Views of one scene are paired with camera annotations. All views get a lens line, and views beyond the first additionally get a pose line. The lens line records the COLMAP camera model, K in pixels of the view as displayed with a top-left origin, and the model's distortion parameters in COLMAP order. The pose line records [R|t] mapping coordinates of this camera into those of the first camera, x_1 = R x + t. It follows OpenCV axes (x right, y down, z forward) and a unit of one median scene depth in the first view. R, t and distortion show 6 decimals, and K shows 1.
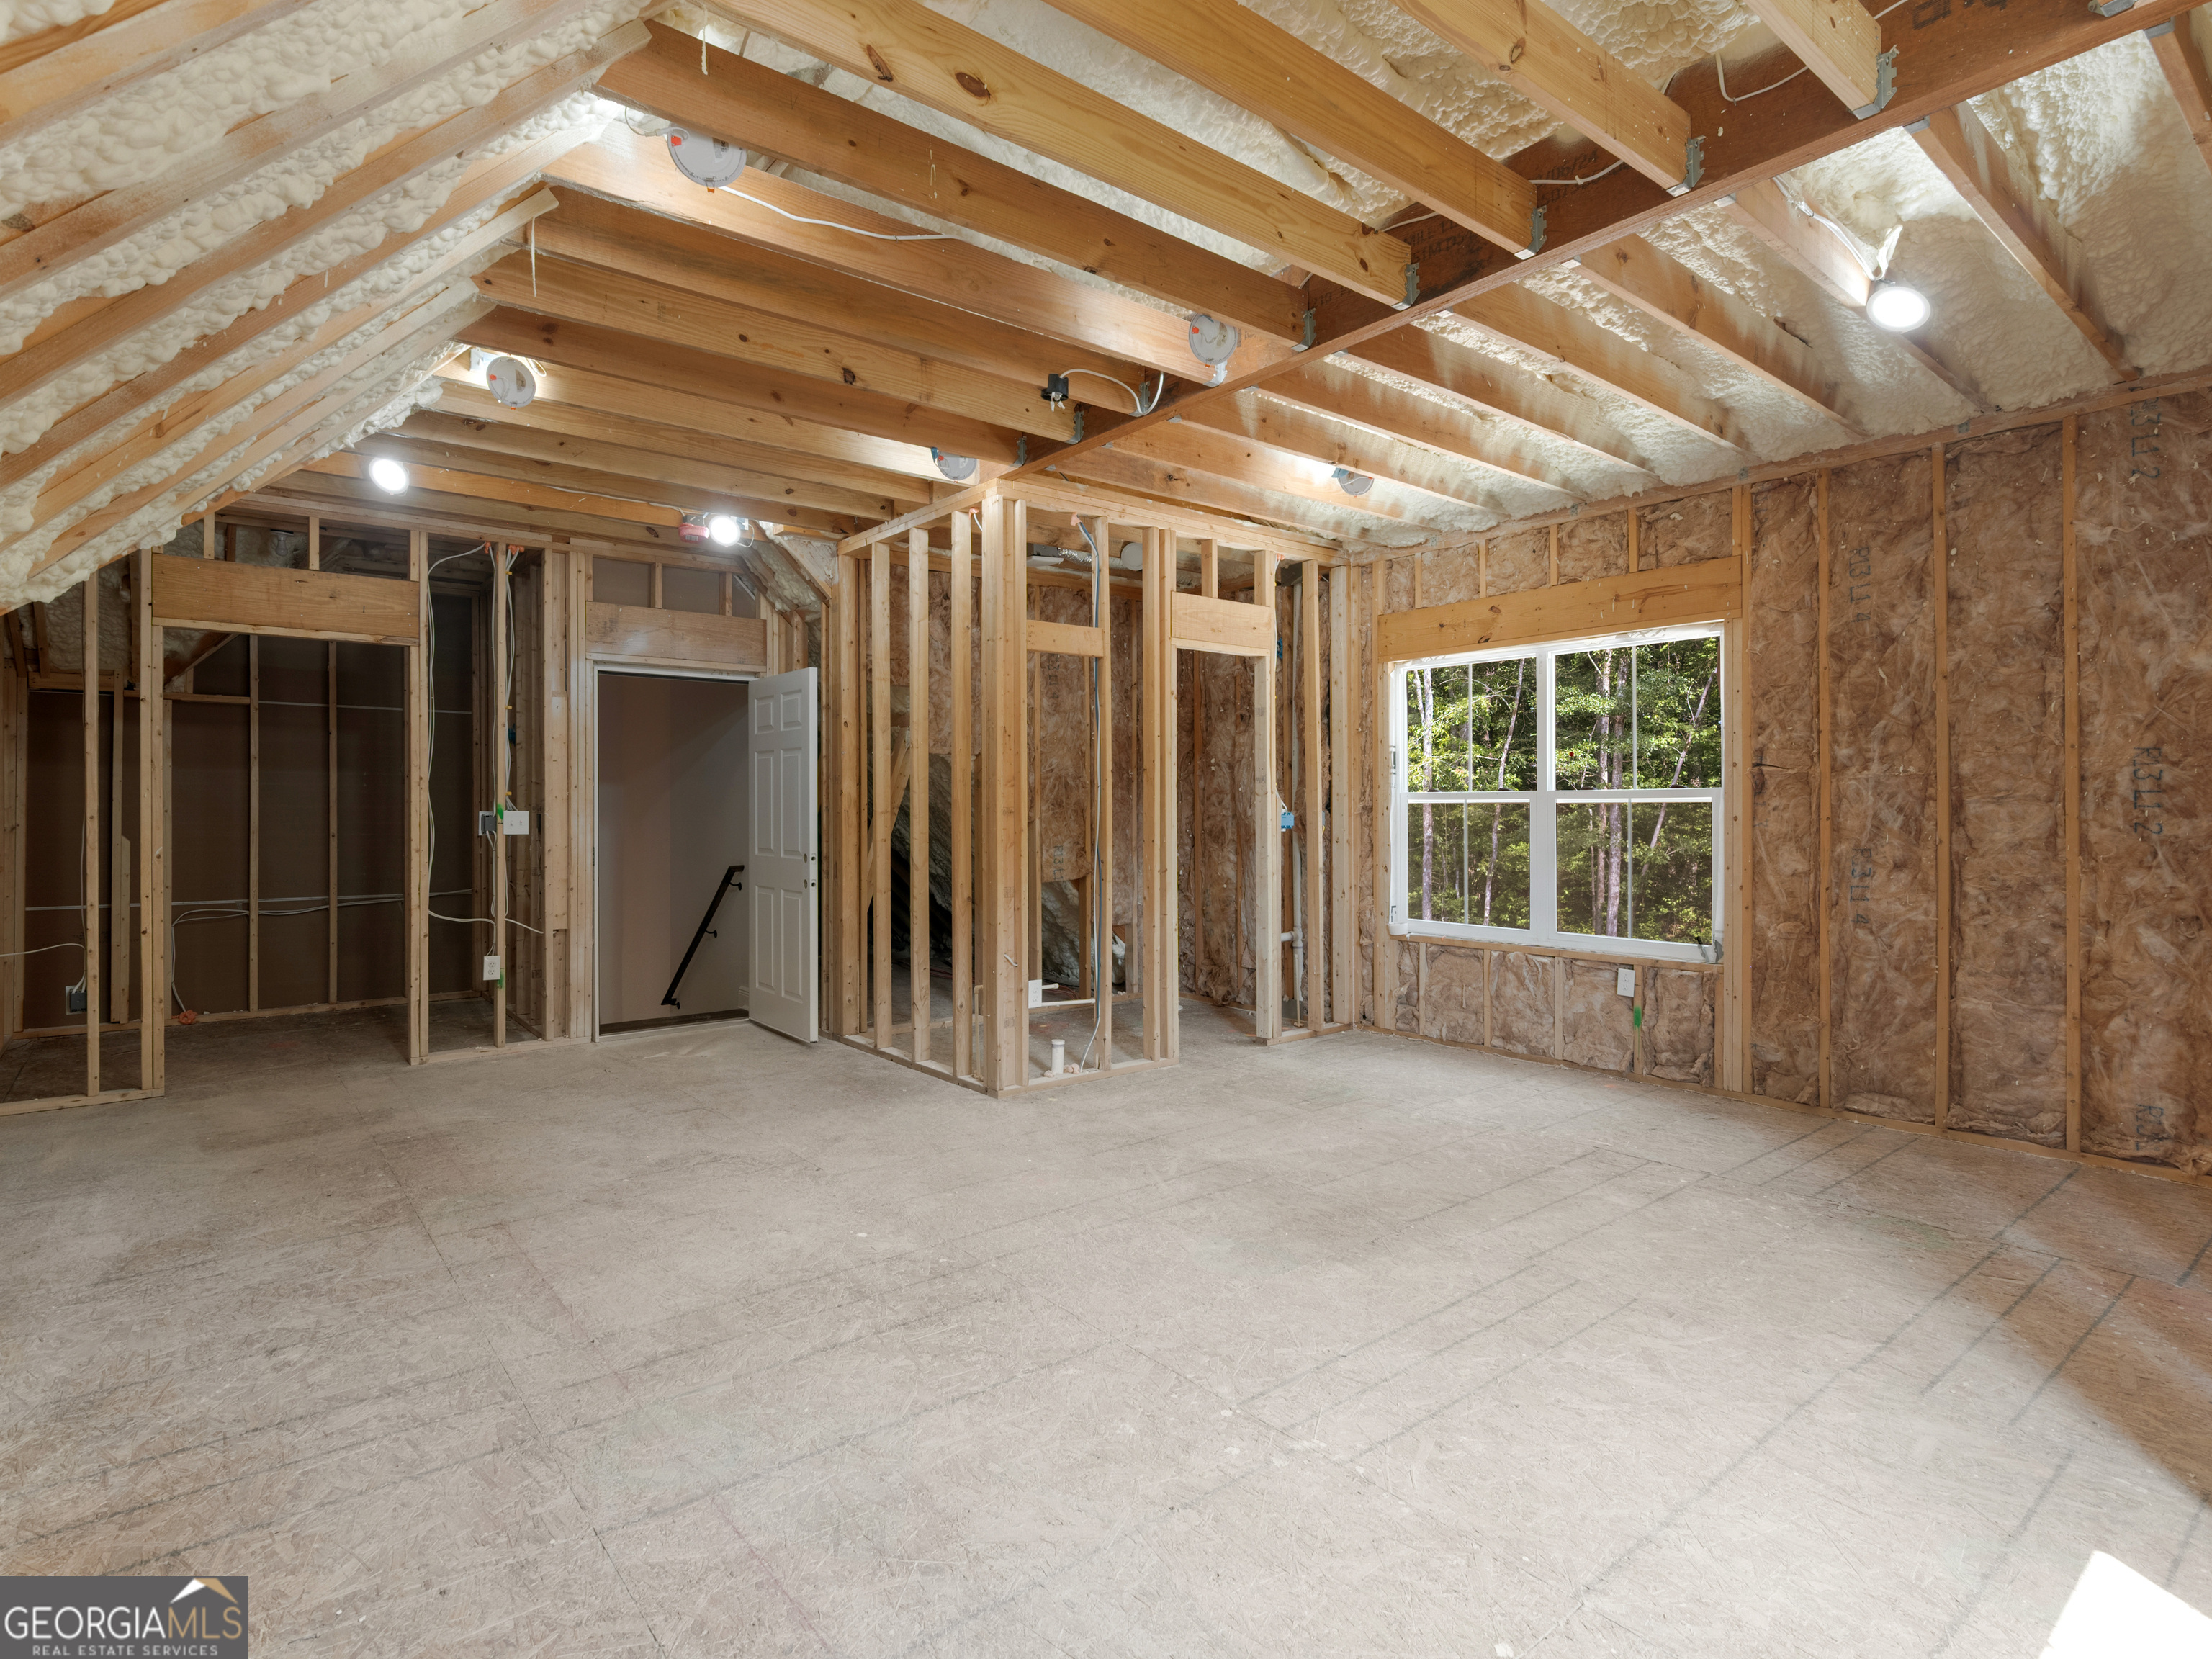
lens RADIAL K [[1107.5, 0, 1179.8], [0, 1107.5, 804.6], [0, 0, 1]] dist [-0.004441, -0.000155]
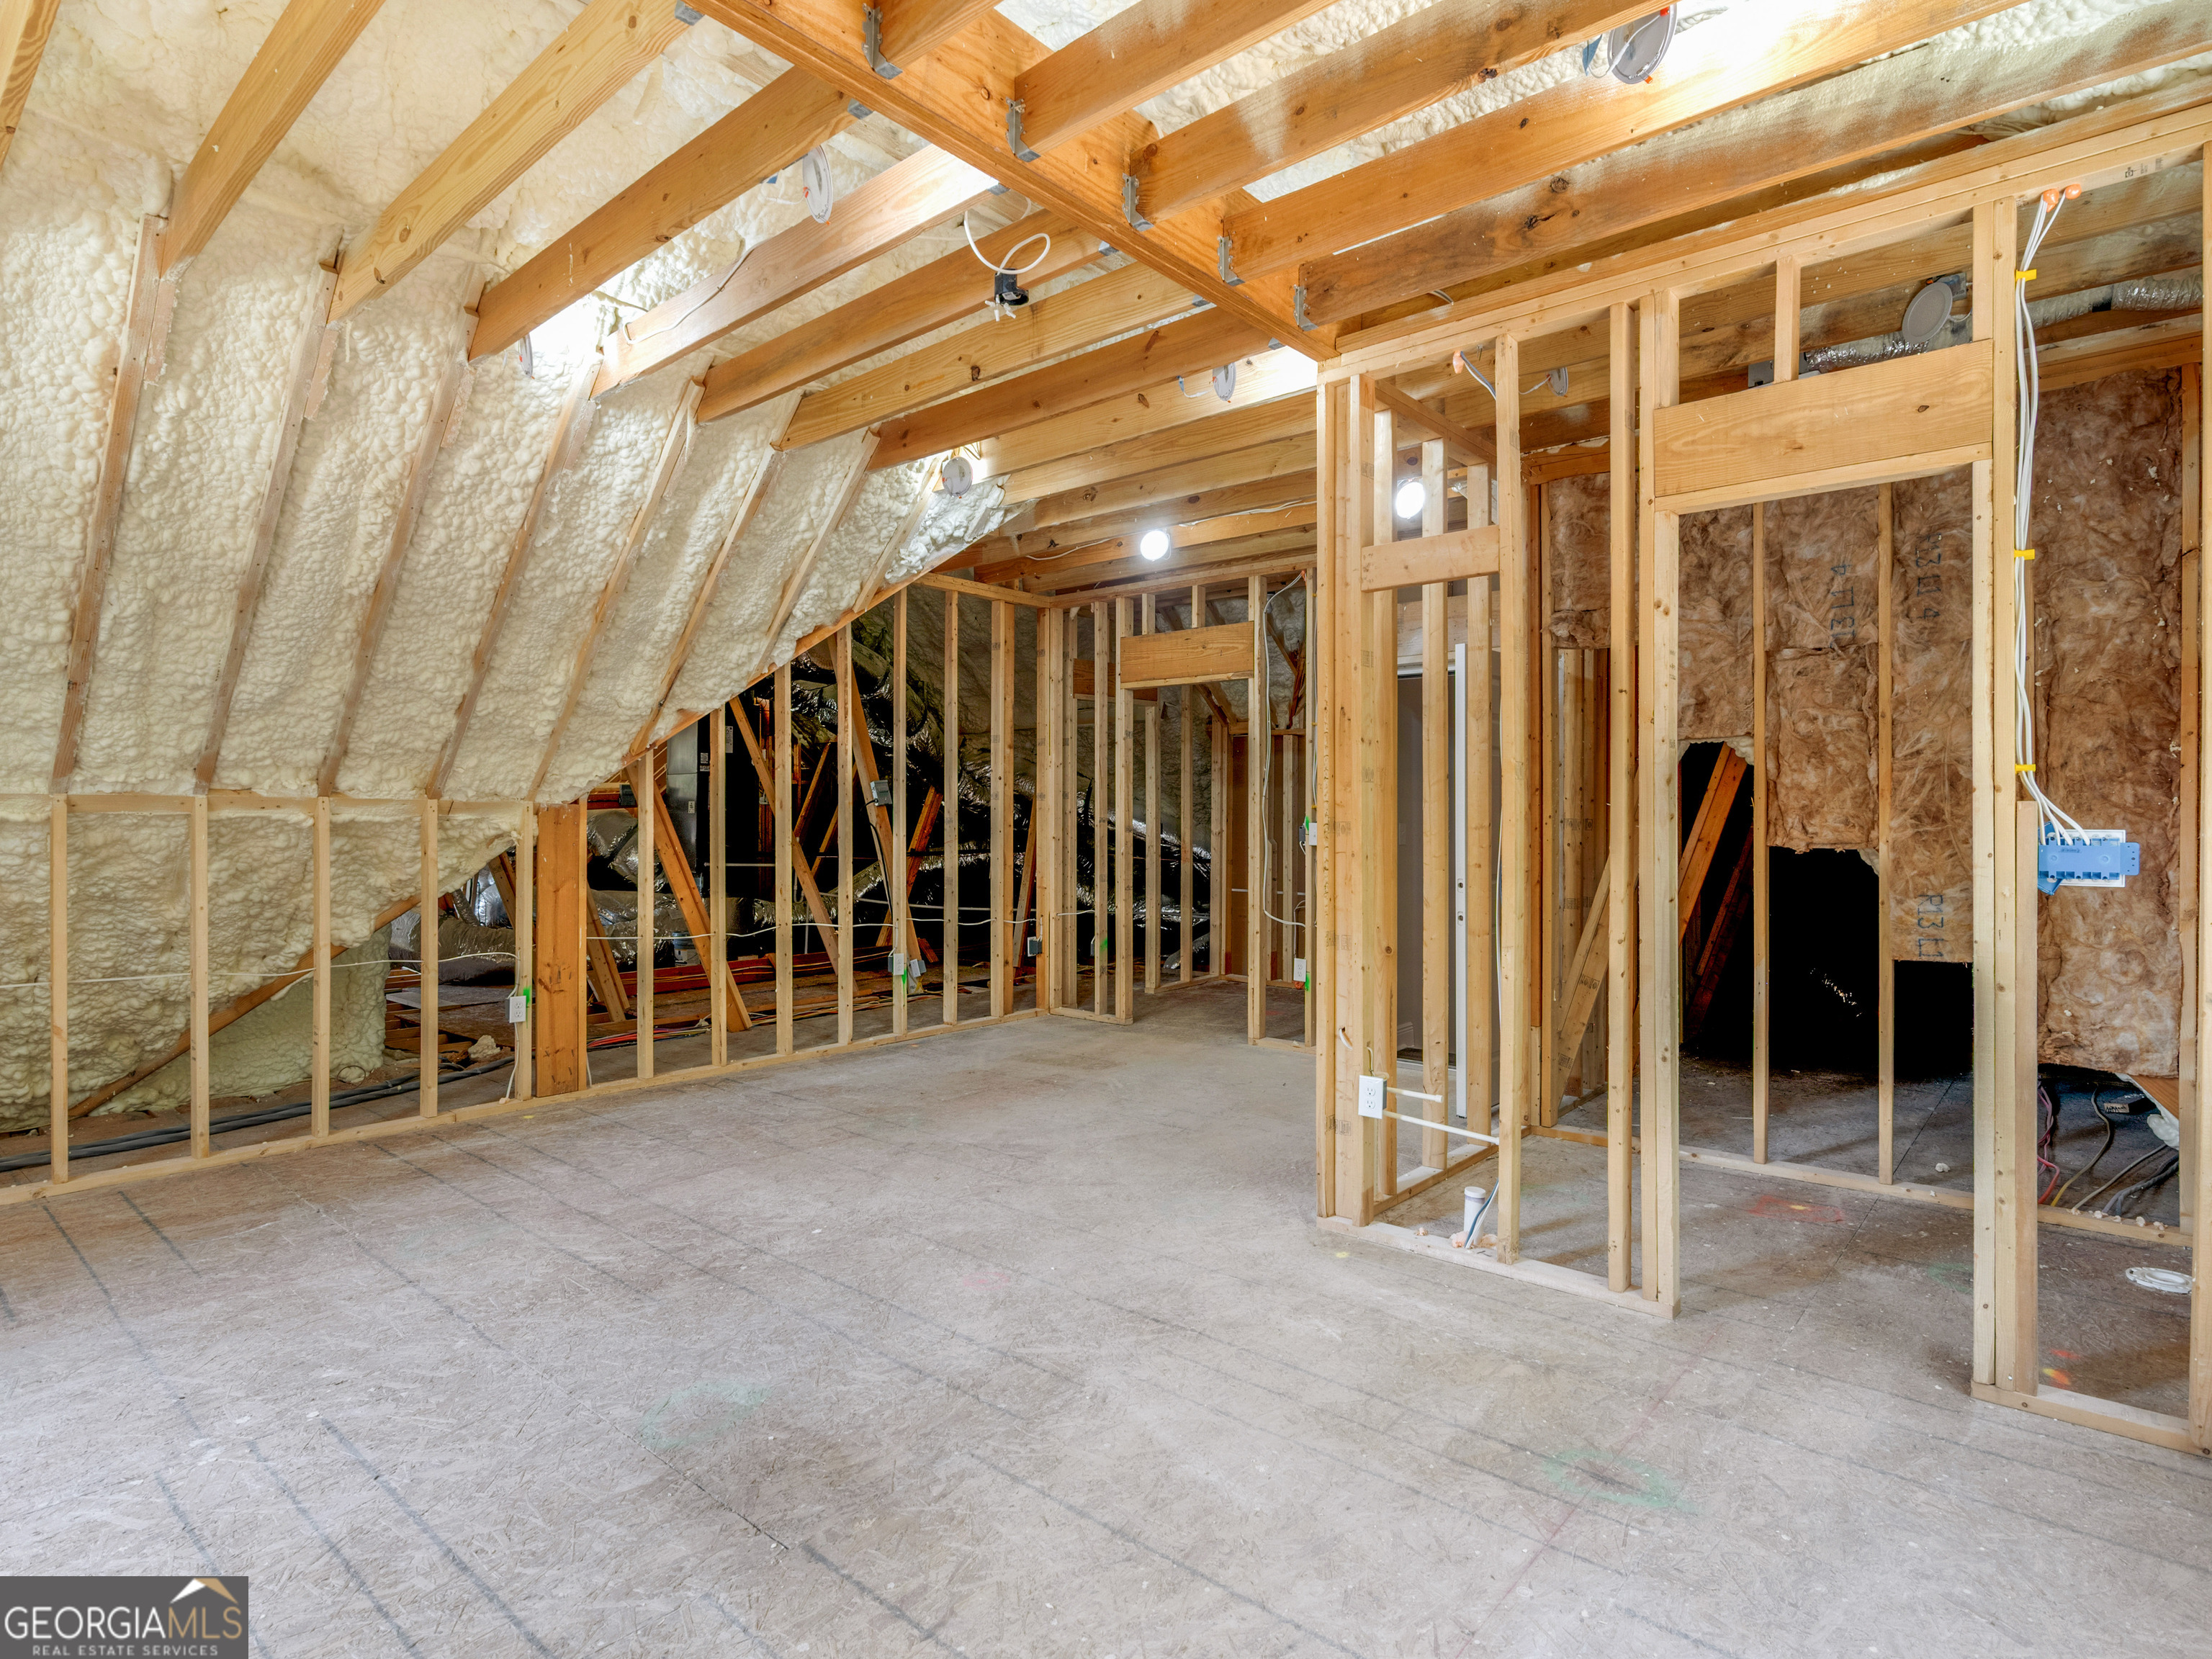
lens RADIAL K [[1198.0, 0, 1057.2], [0, 1198.0, 830.8], [0, 0, 1]] dist [0.001799, 0.000042]
pose [[0.133061, 0.011307, -0.991043, 0.703399], [0.000855, 0.999933, 0.011523, -0.001506], [0.991107, -0.002380, 0.133043, 0.879721]]
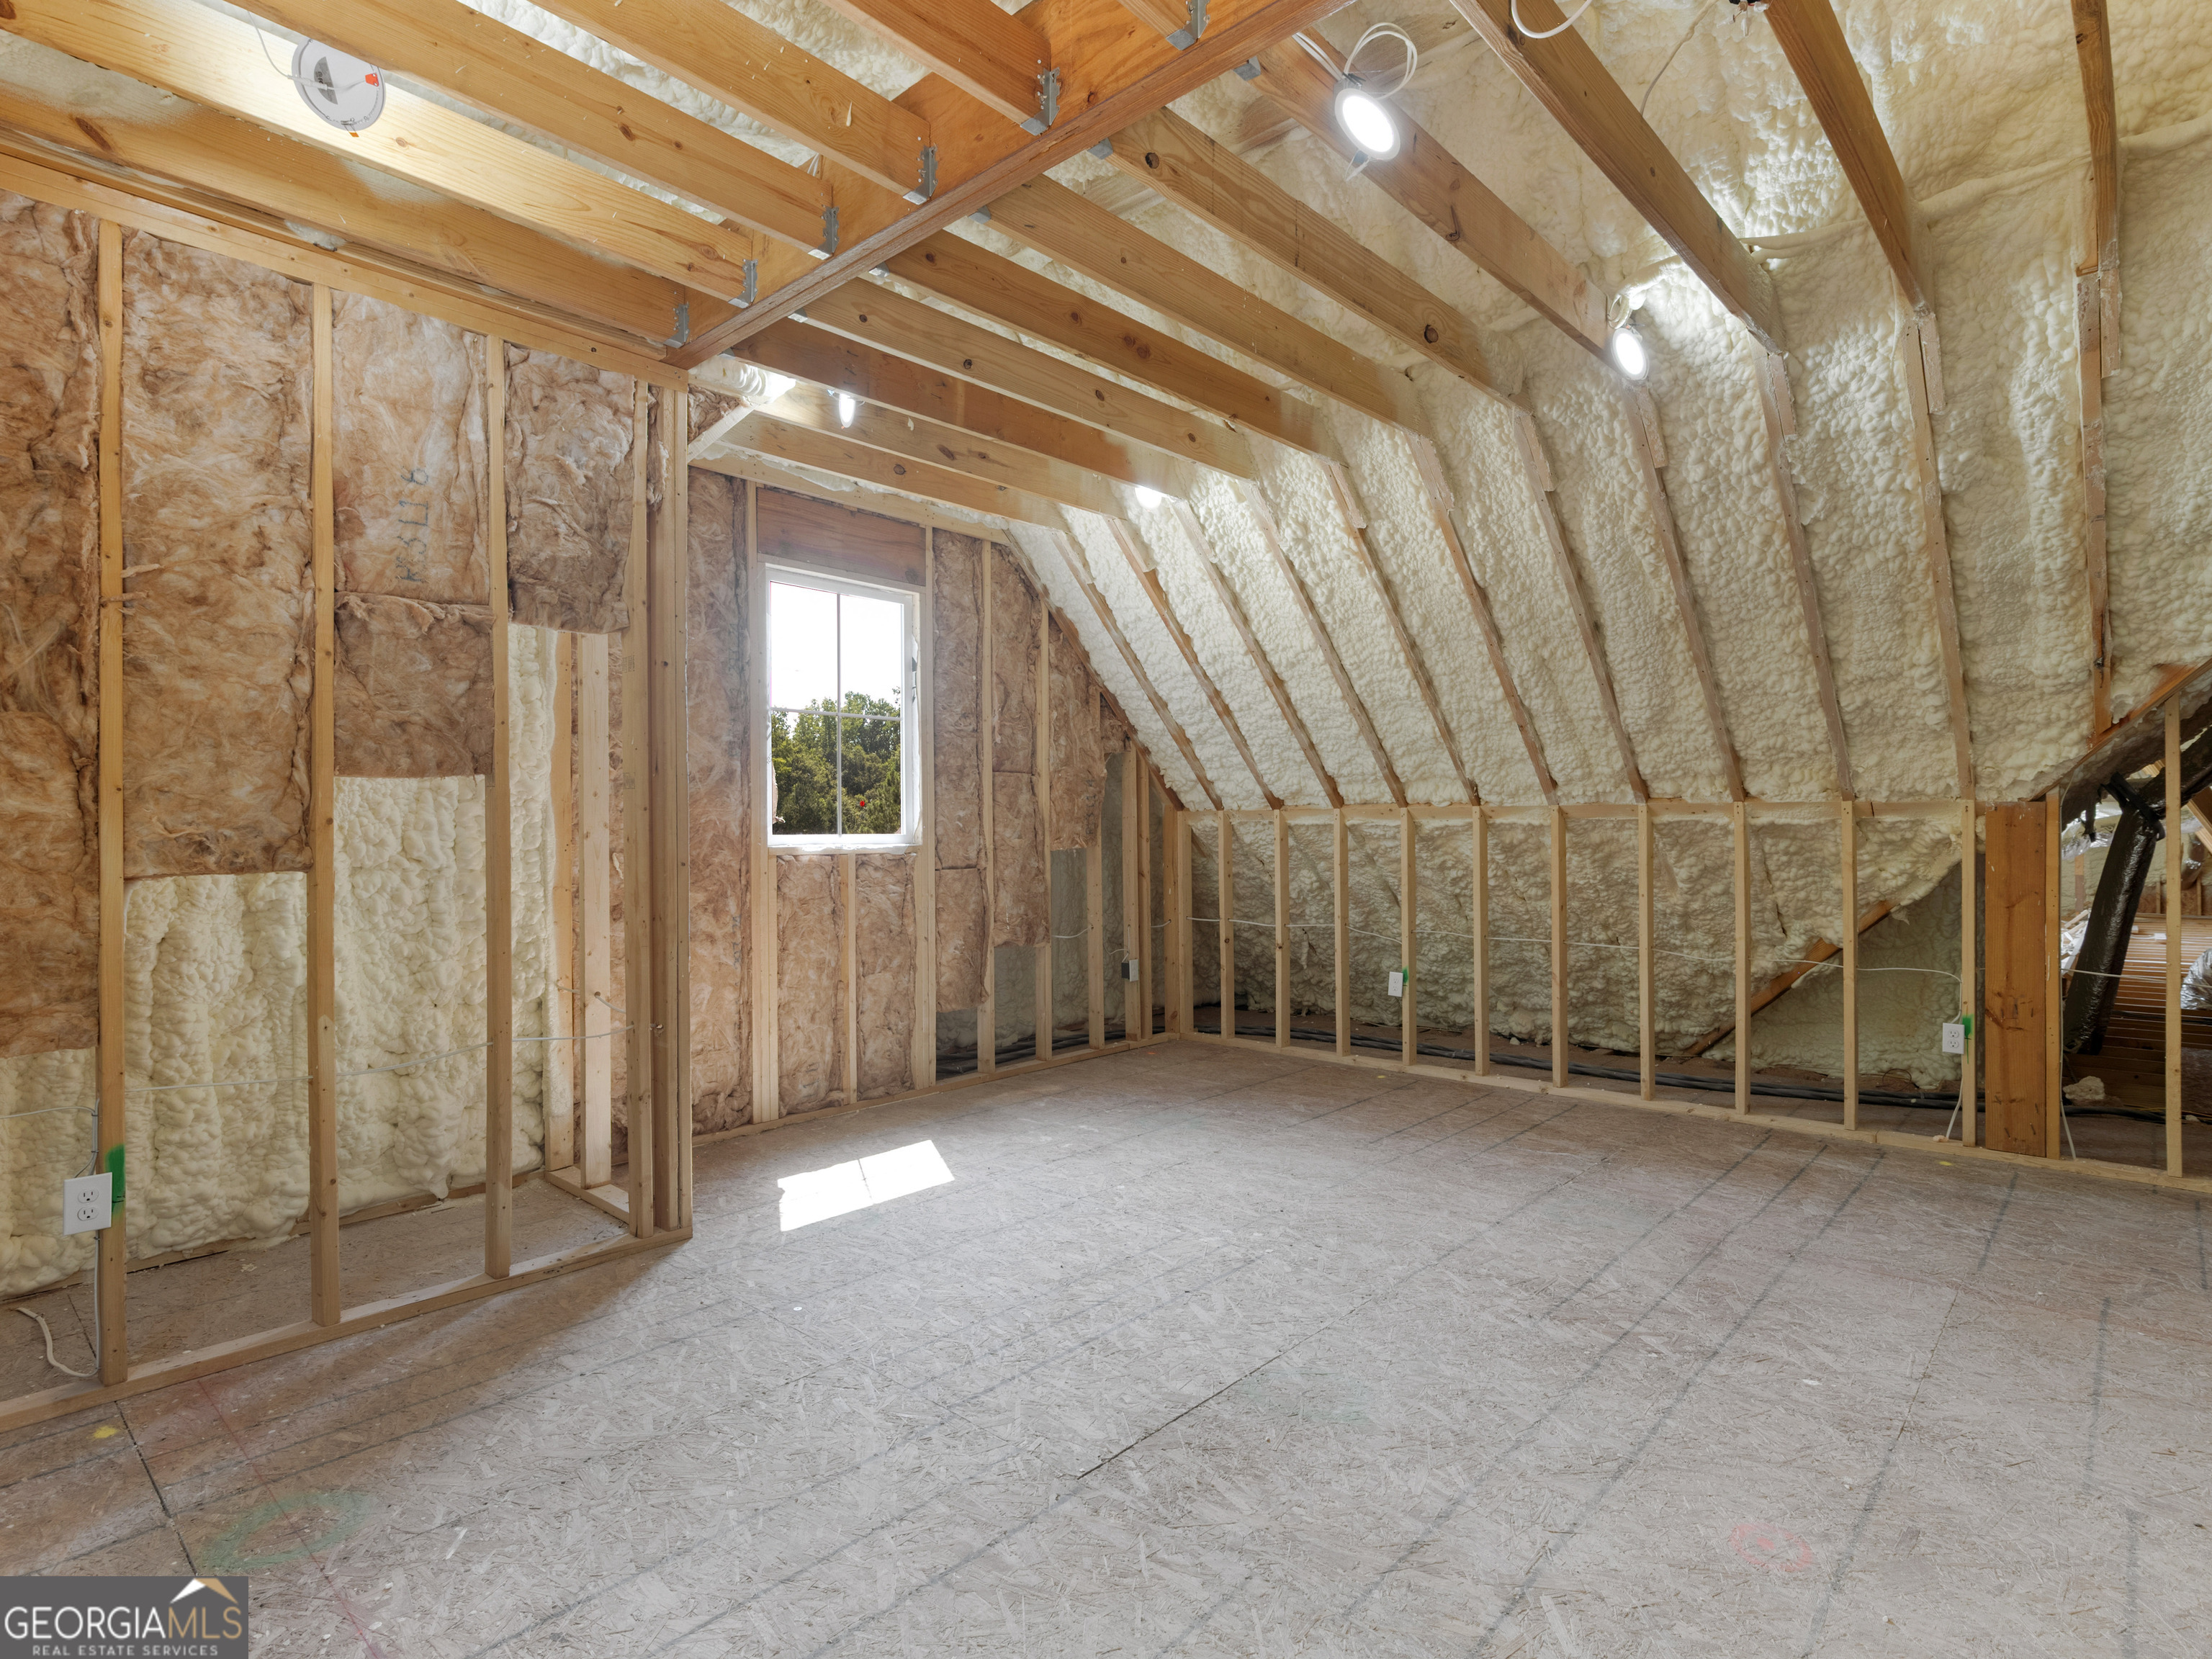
lens RADIAL K [[1107.5, 0, 1243.3], [0, 1107.5, 824.8], [0, 0, 1]] dist [-0.004441, -0.000155]
pose [[-0.982113, 0.007338, -0.188151, 0.195593], [0.007951, 0.999965, -0.002504, 0.001407], [0.188126, -0.003956, -0.982137, 1.373983]]
